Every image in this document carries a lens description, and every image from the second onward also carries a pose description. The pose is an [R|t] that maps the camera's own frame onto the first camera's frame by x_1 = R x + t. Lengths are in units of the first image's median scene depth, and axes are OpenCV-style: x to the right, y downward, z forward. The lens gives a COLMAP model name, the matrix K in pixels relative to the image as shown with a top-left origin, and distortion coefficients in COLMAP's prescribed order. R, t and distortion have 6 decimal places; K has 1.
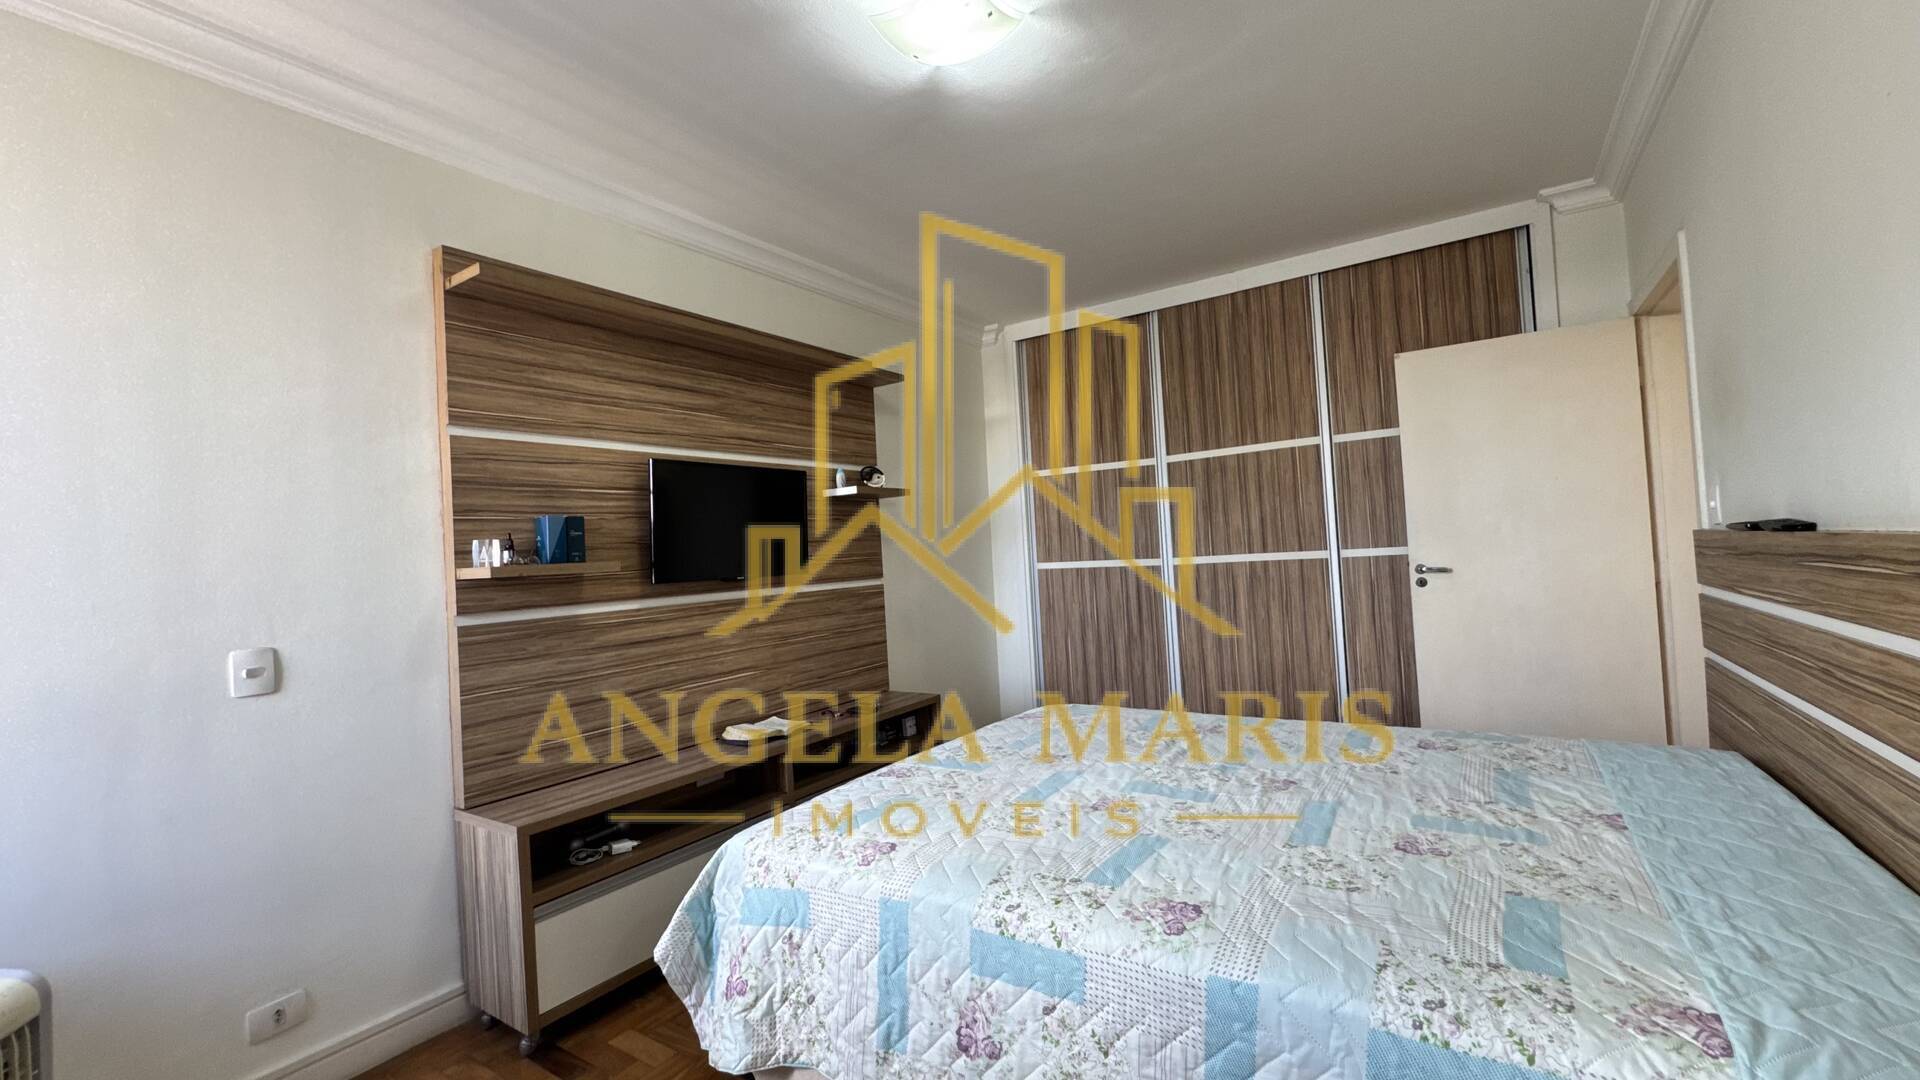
lens RADIAL K [[767.6, 0, 959.4], [0, 767.6, 539.9], [0, 0, 1]] dist [-0.002434, -0.000038]
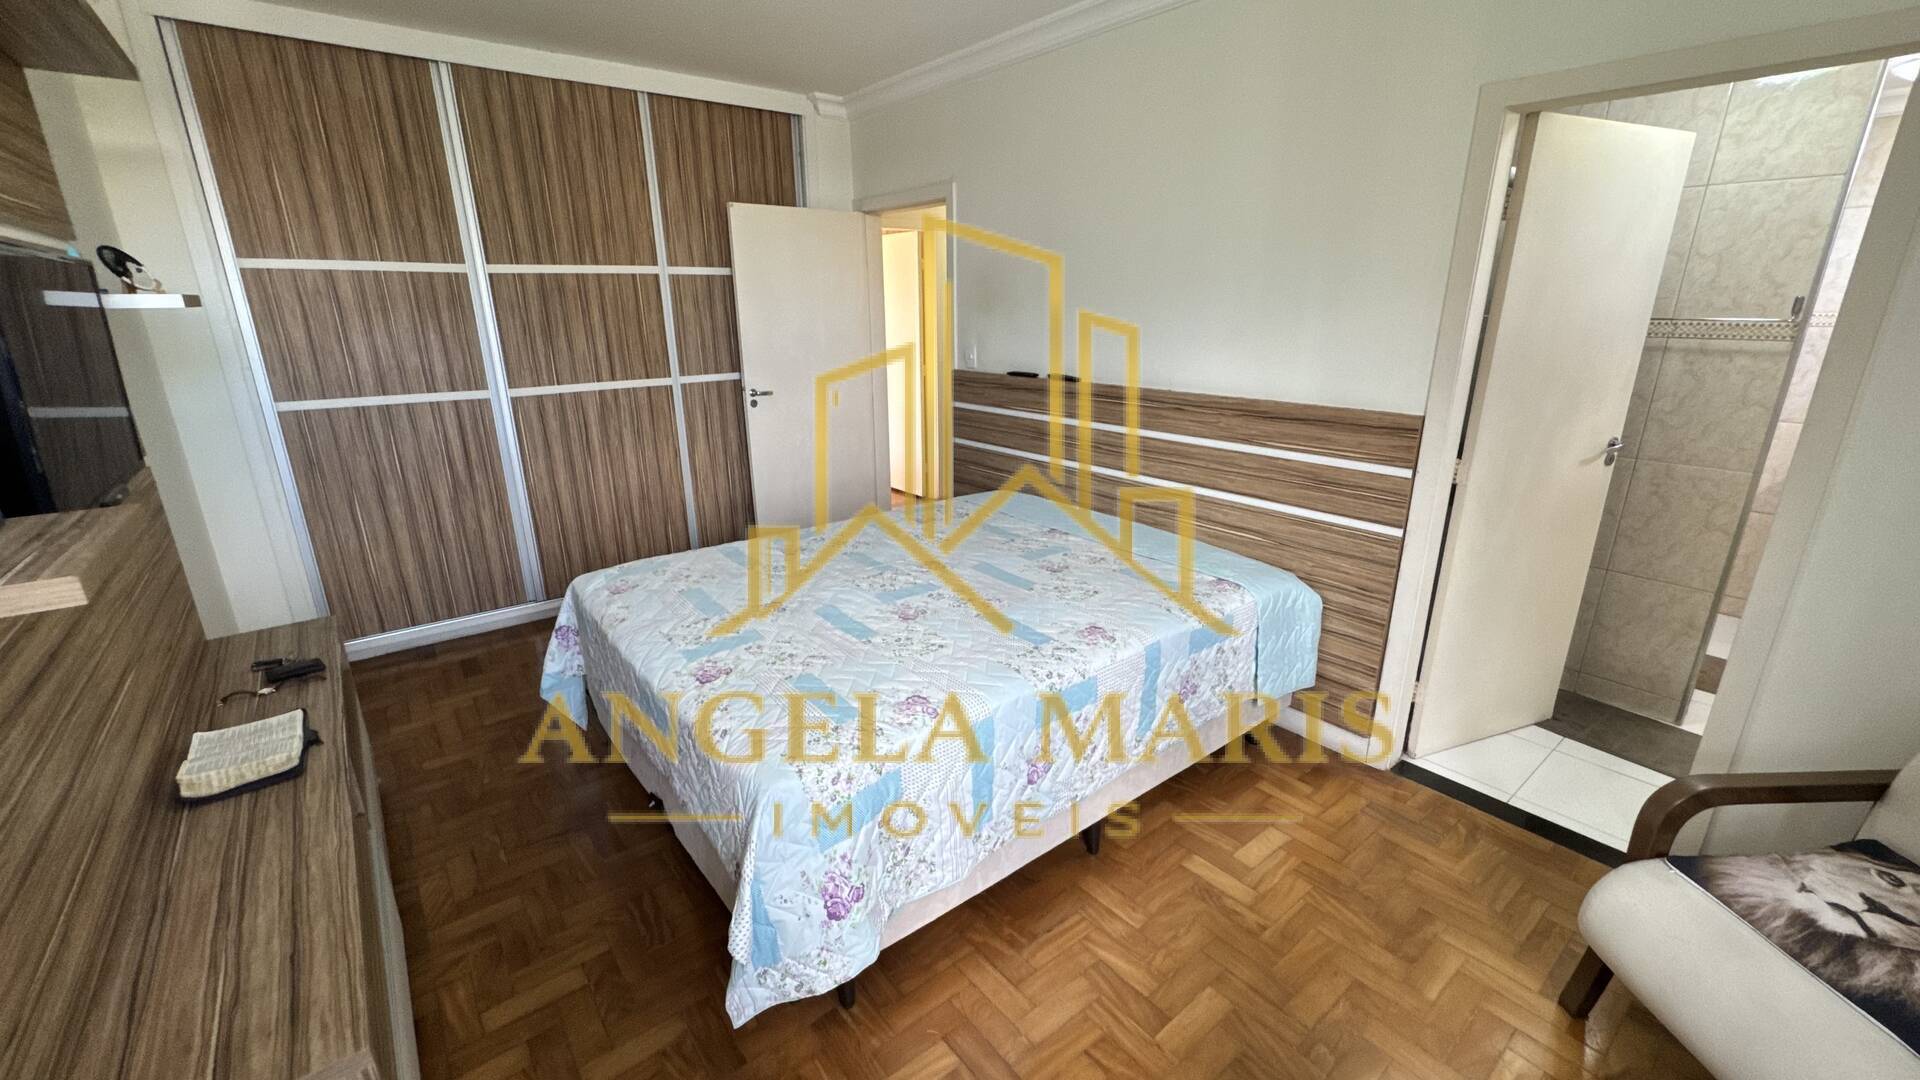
lens RADIAL K [[767.6, 0, 960.0], [0, 767.6, 540.0], [0, 0, 1]] dist [-0.015382, -0.000068]
pose [[0.298793, -0.230803, 0.925987, -0.455252], [-0.028673, 0.967704, 0.250453, -0.046734], [-0.953887, -0.101384, 0.282525, 0.277744]]
